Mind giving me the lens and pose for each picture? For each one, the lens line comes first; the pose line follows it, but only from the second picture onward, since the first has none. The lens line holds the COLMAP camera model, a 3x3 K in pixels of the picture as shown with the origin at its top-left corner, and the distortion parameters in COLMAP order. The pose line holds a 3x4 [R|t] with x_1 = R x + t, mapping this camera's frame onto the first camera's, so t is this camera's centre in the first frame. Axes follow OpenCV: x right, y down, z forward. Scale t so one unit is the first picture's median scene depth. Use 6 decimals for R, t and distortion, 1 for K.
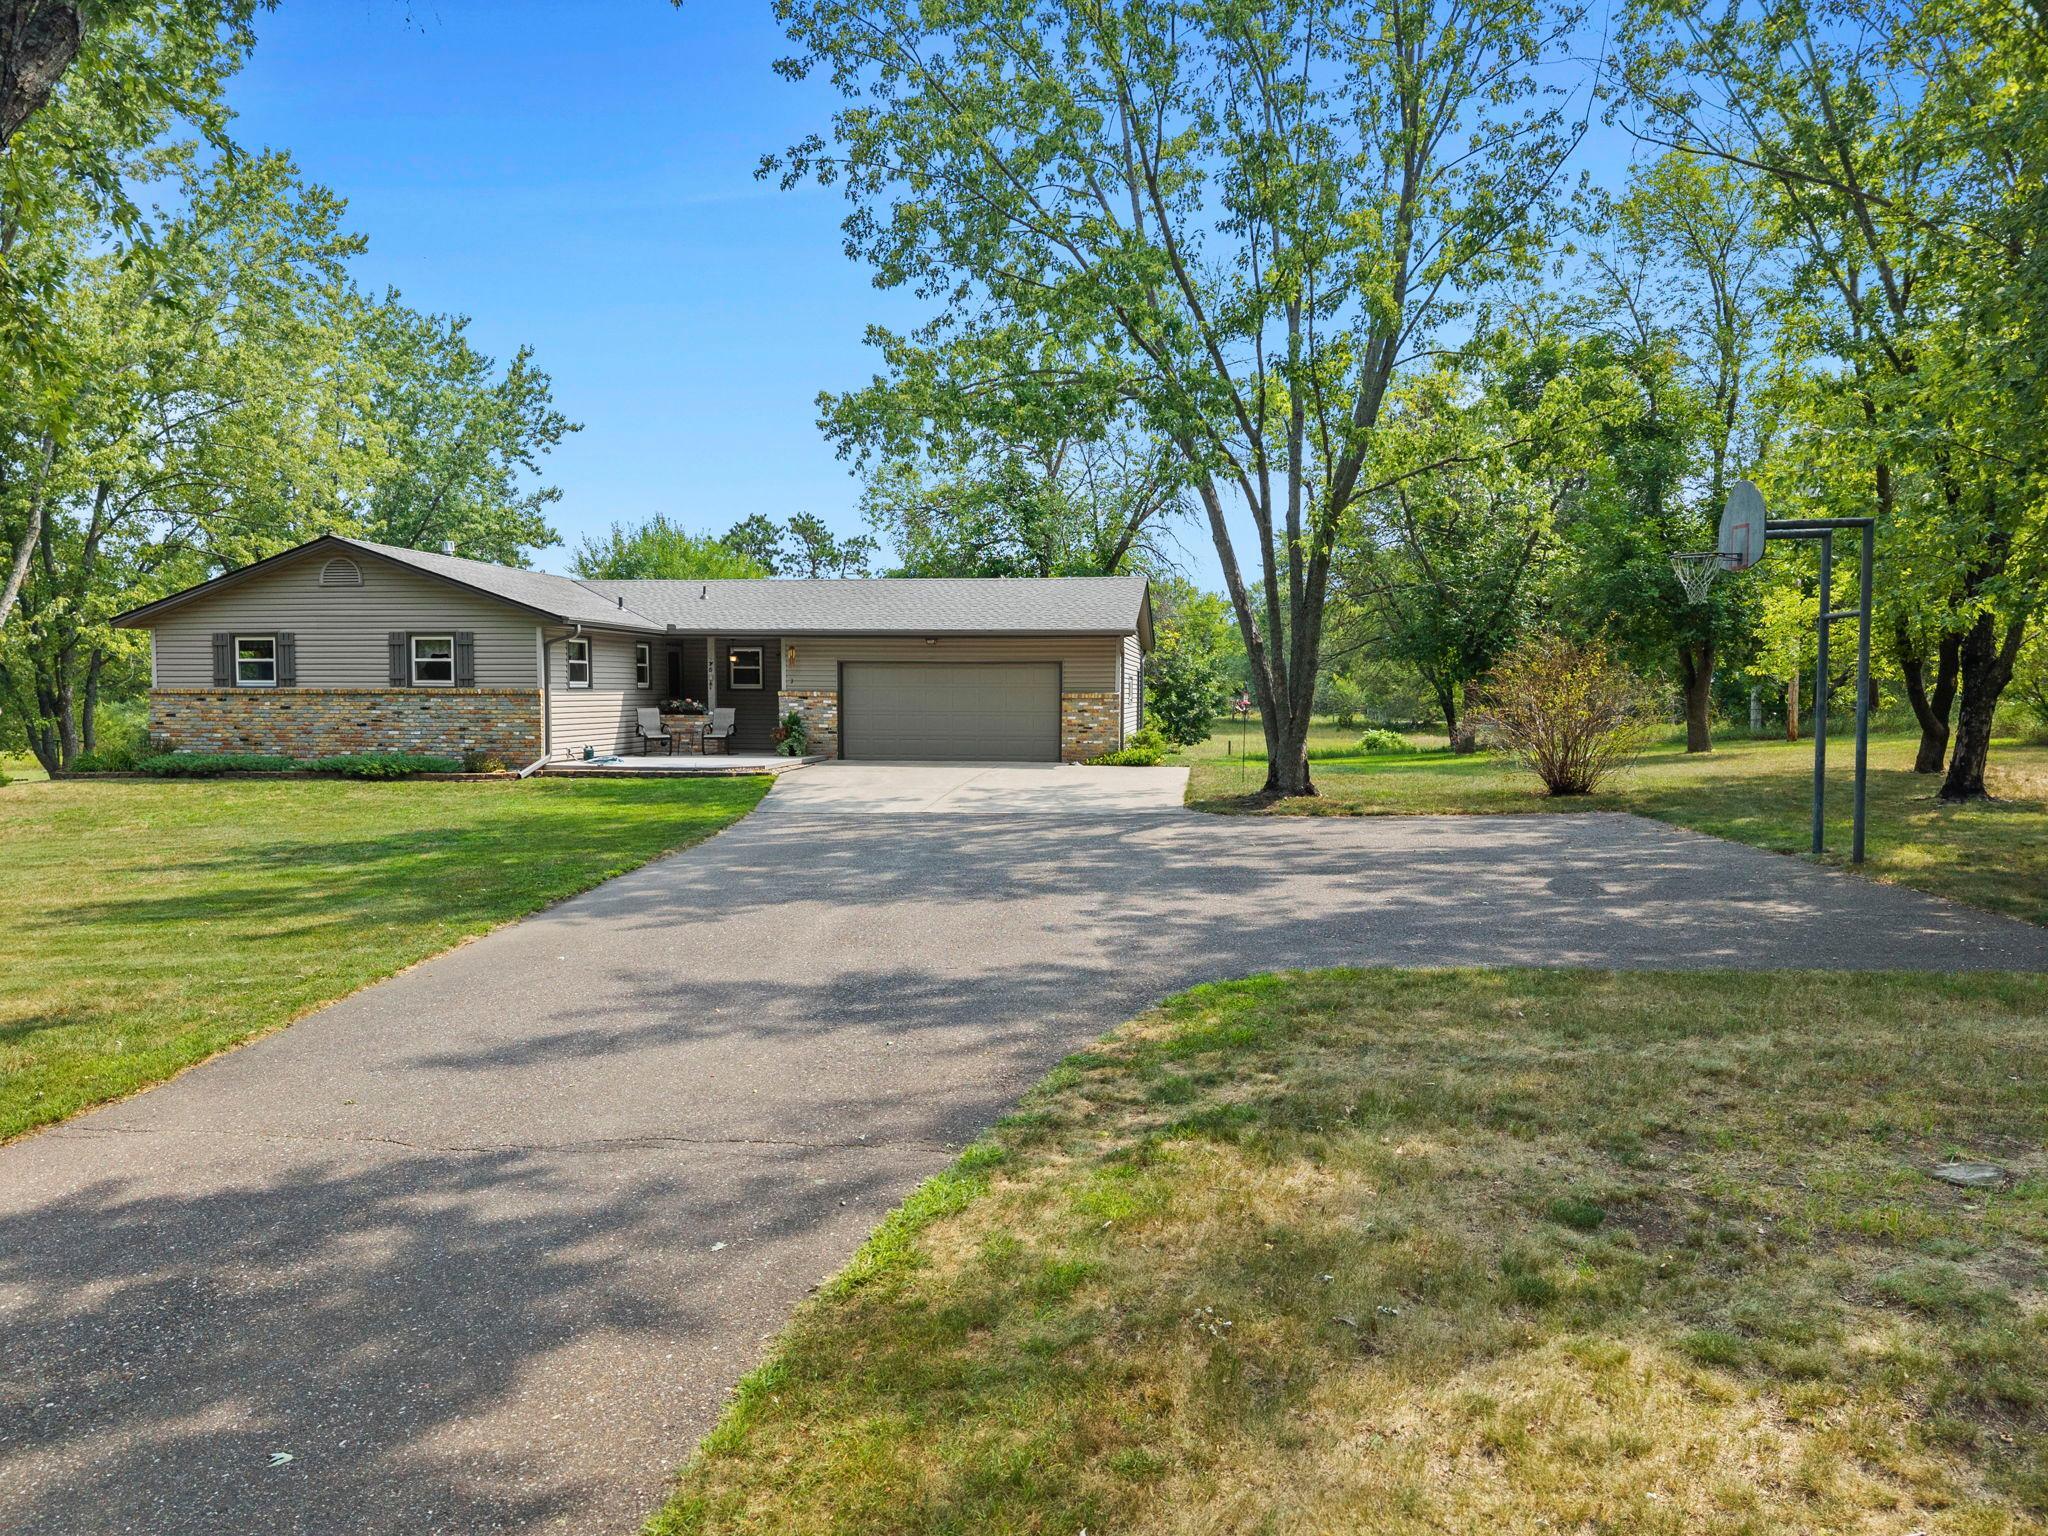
lens RADIAL K [[1439.5, 0, 1024.0], [0, 1439.5, 768.0], [0, 0, 1]] dist [0.044495, -0.001068]
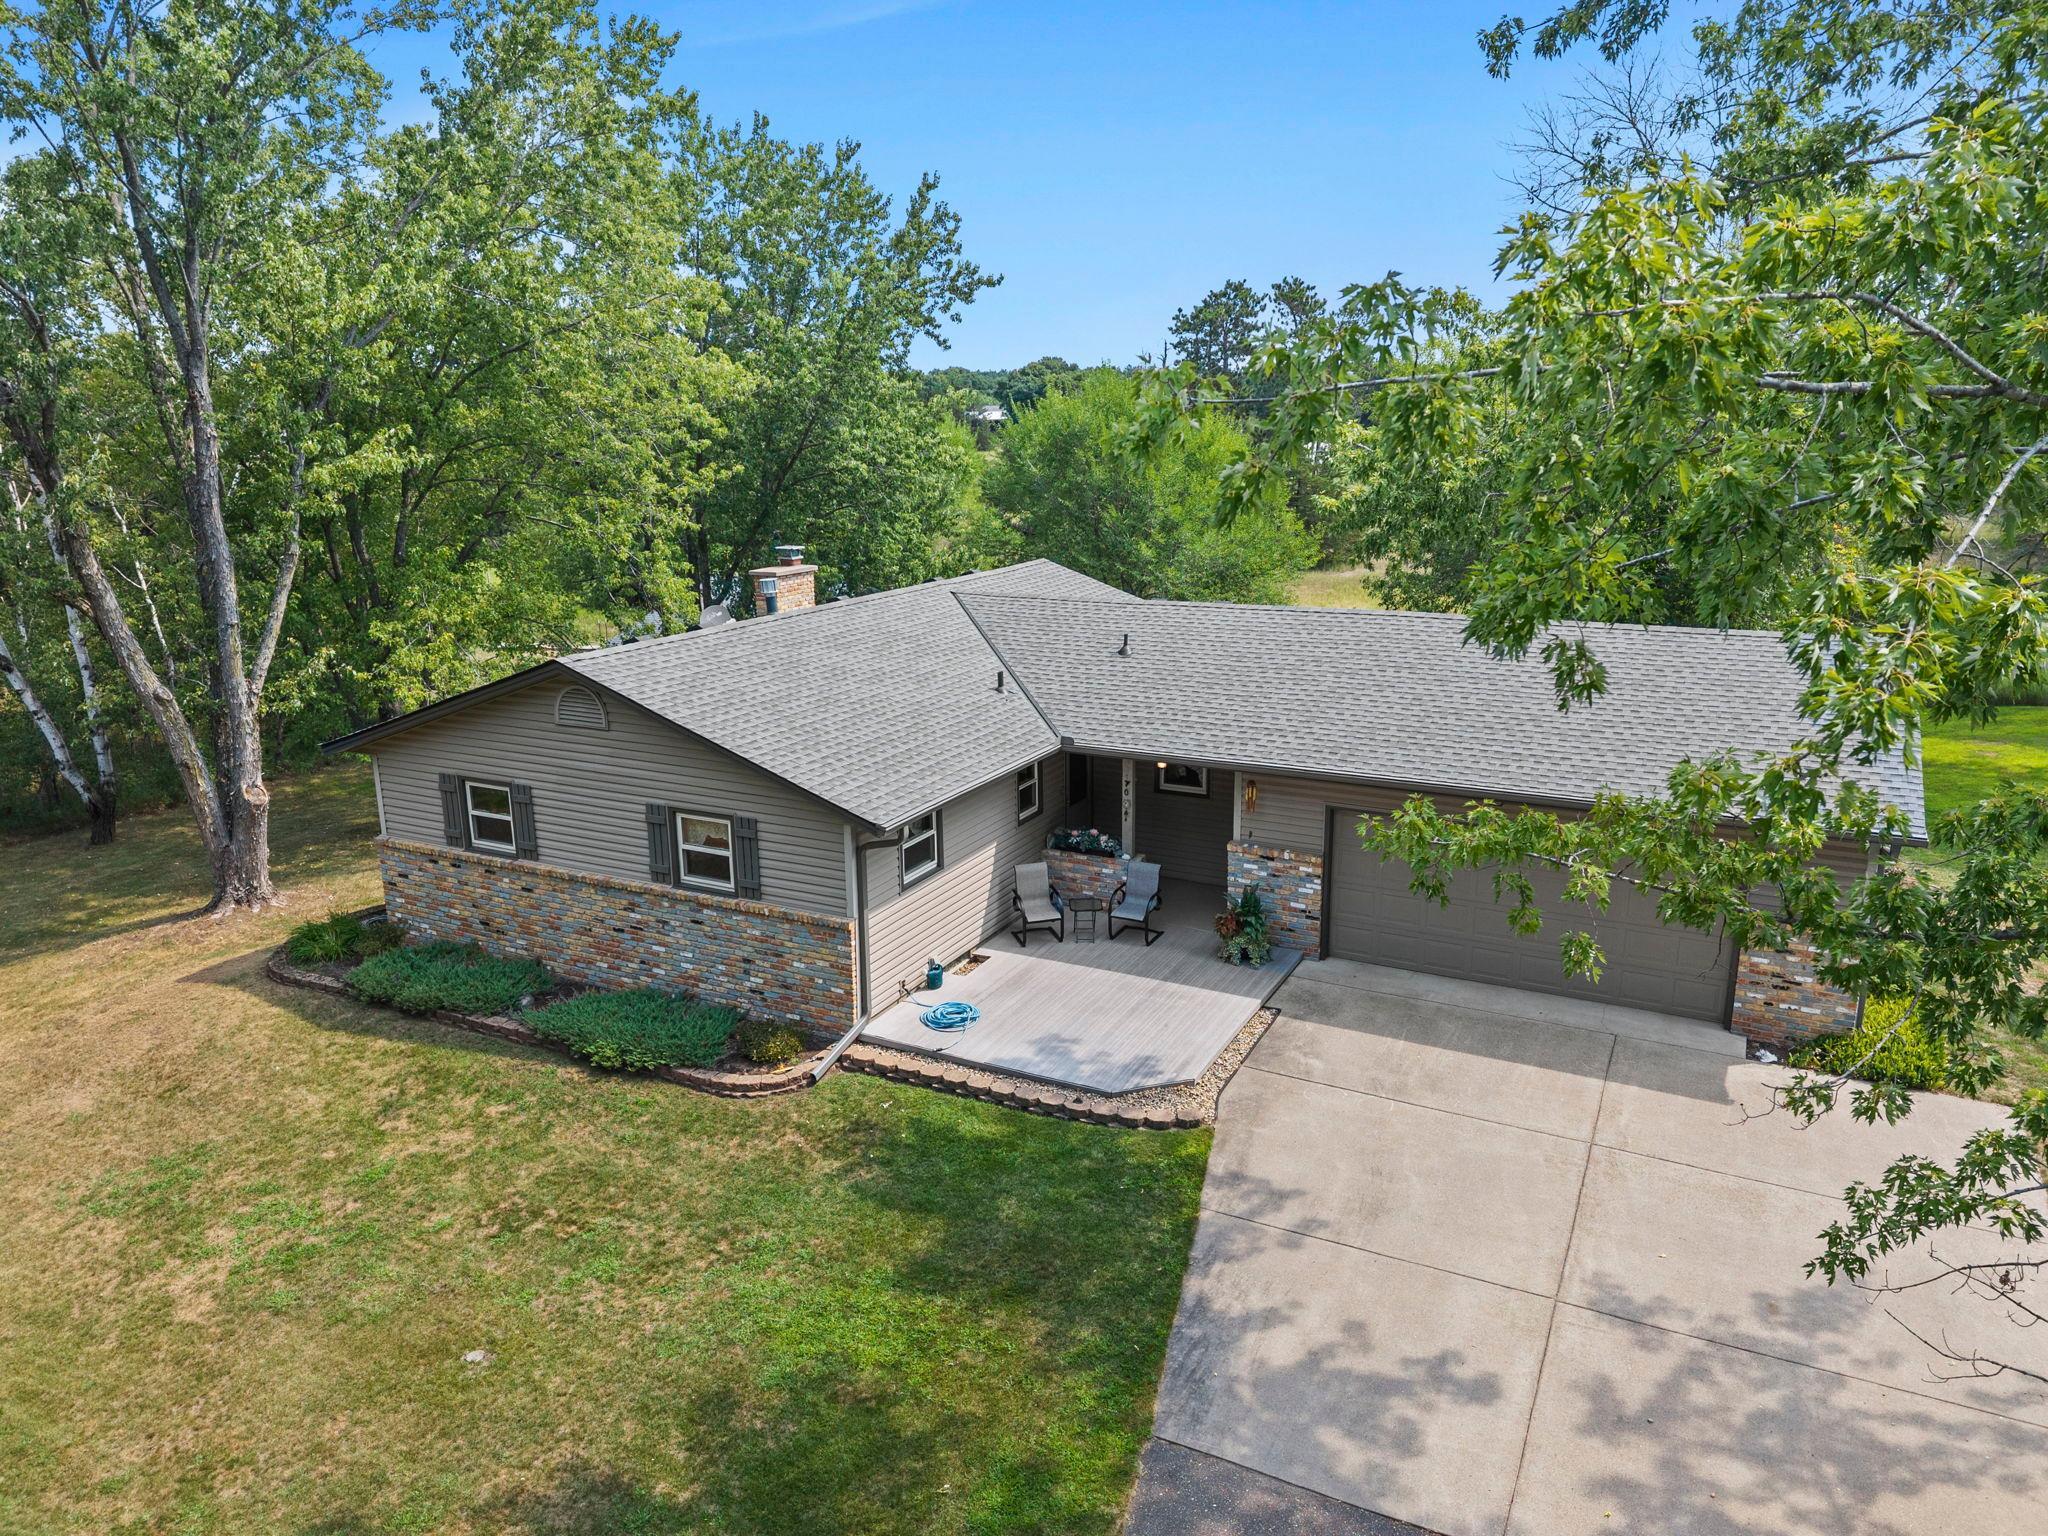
lens RADIAL K [[1391.8, 0, 1024.0], [0, 1391.8, 768.0], [0, 0, 1]] dist [0.122904, -0.100989]
pose [[0.946935, 0.072721, -0.313092, -0.066436], [-0.005302, 0.977472, 0.211000, -0.217456], [0.321382, -0.198144, 0.925987, 0.412843]]
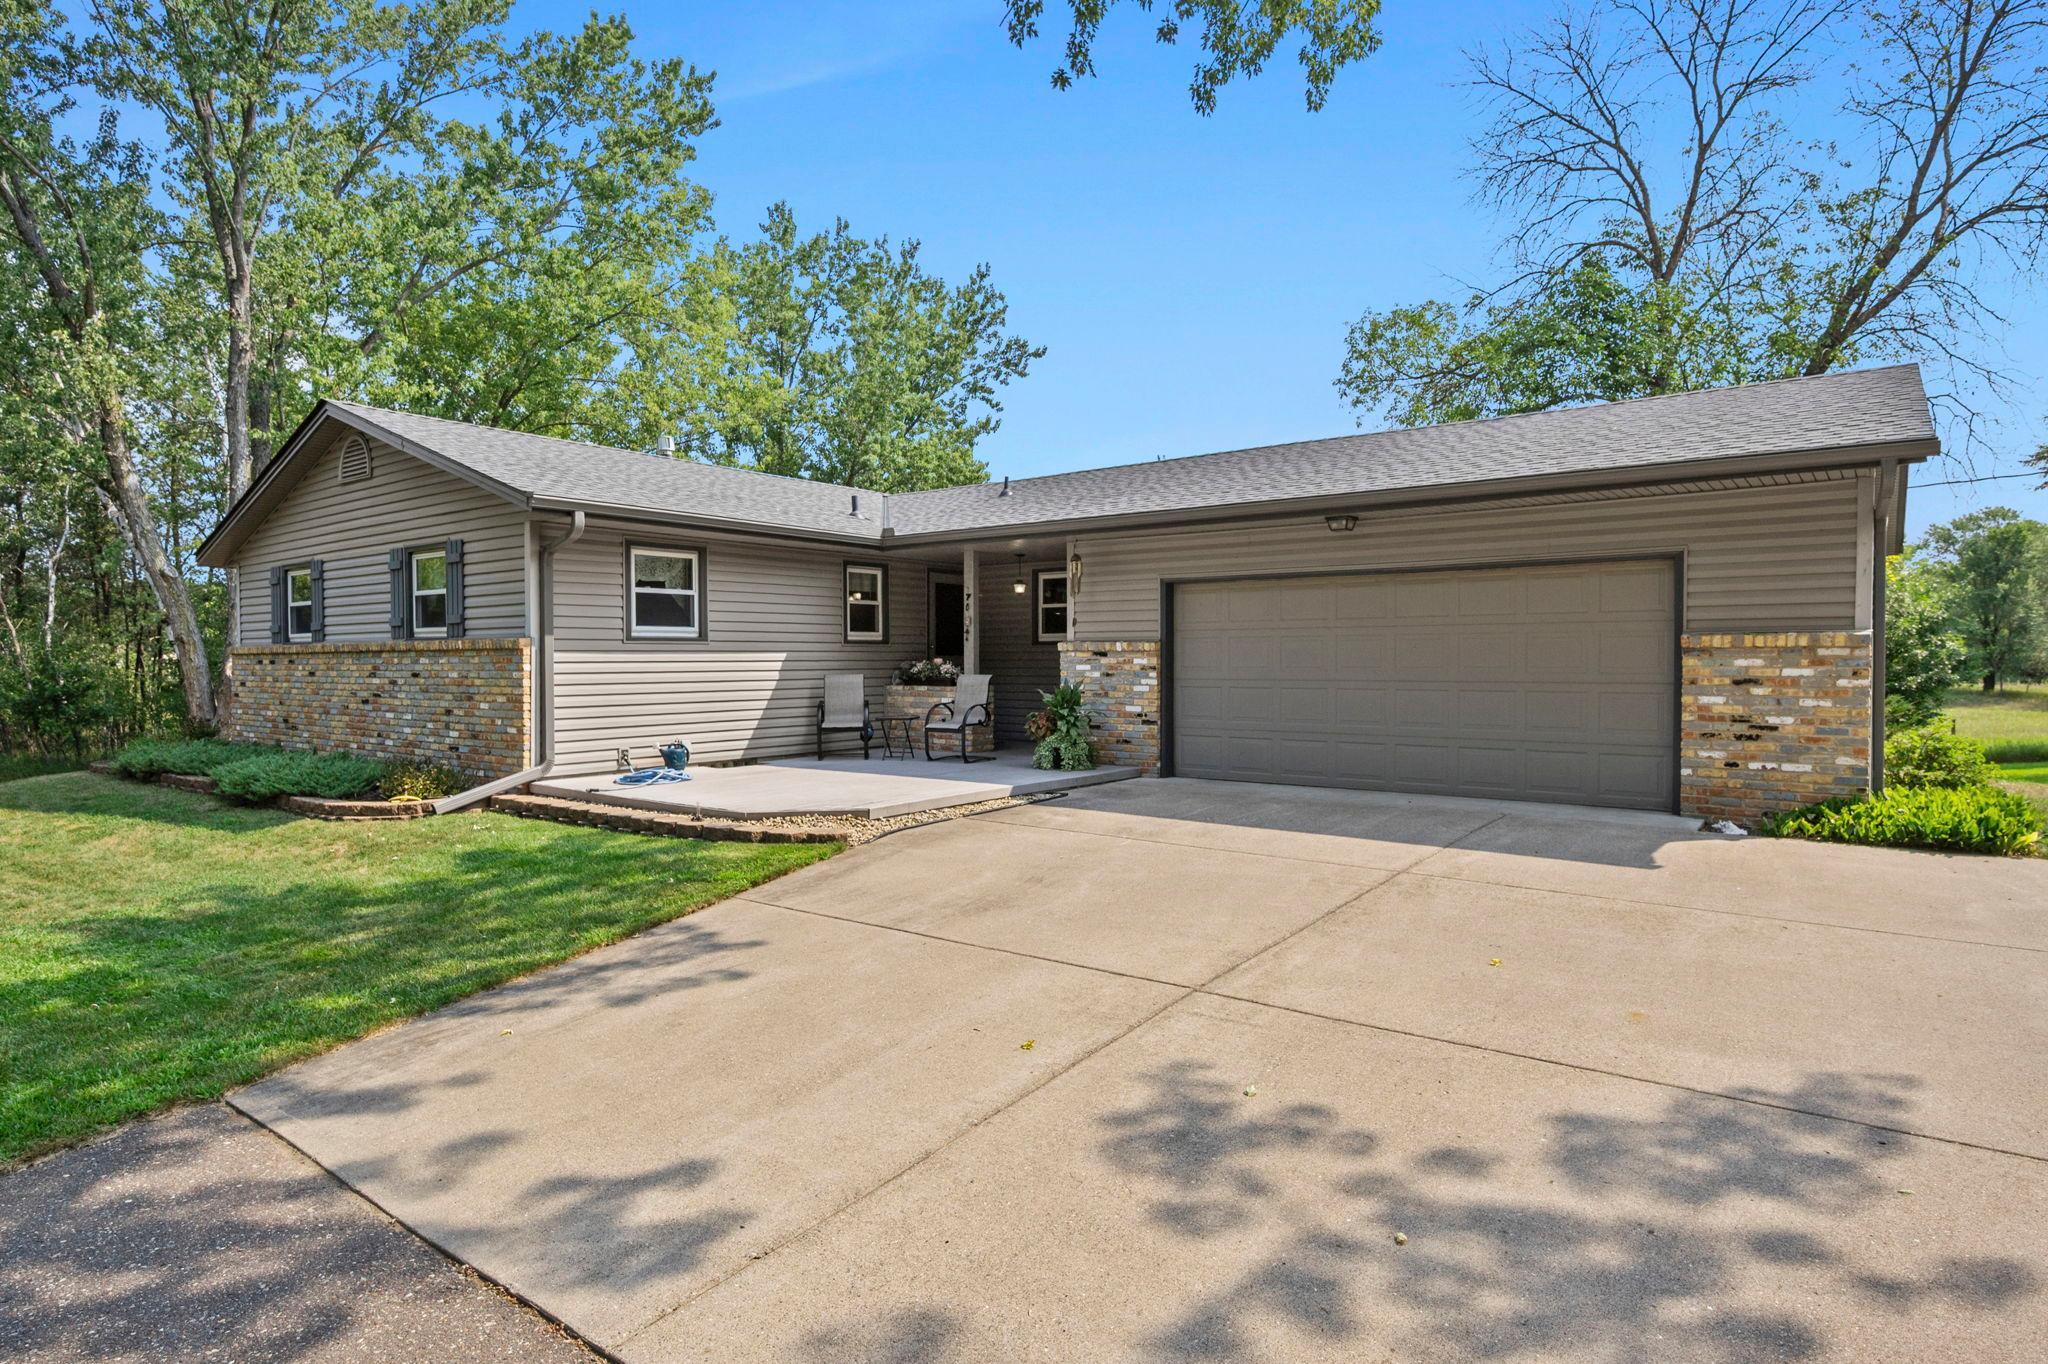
lens RADIAL K [[1094.6, 0, 1024.0], [0, 1094.6, 682.0], [0, 0, 1]] dist [0.018096, -0.000340]
pose [[0.871180, 0.006142, -0.490926, 0.017498], [-0.021022, 0.999471, -0.024800, -0.028697], [0.490514, 0.031926, 0.870848, 0.647590]]
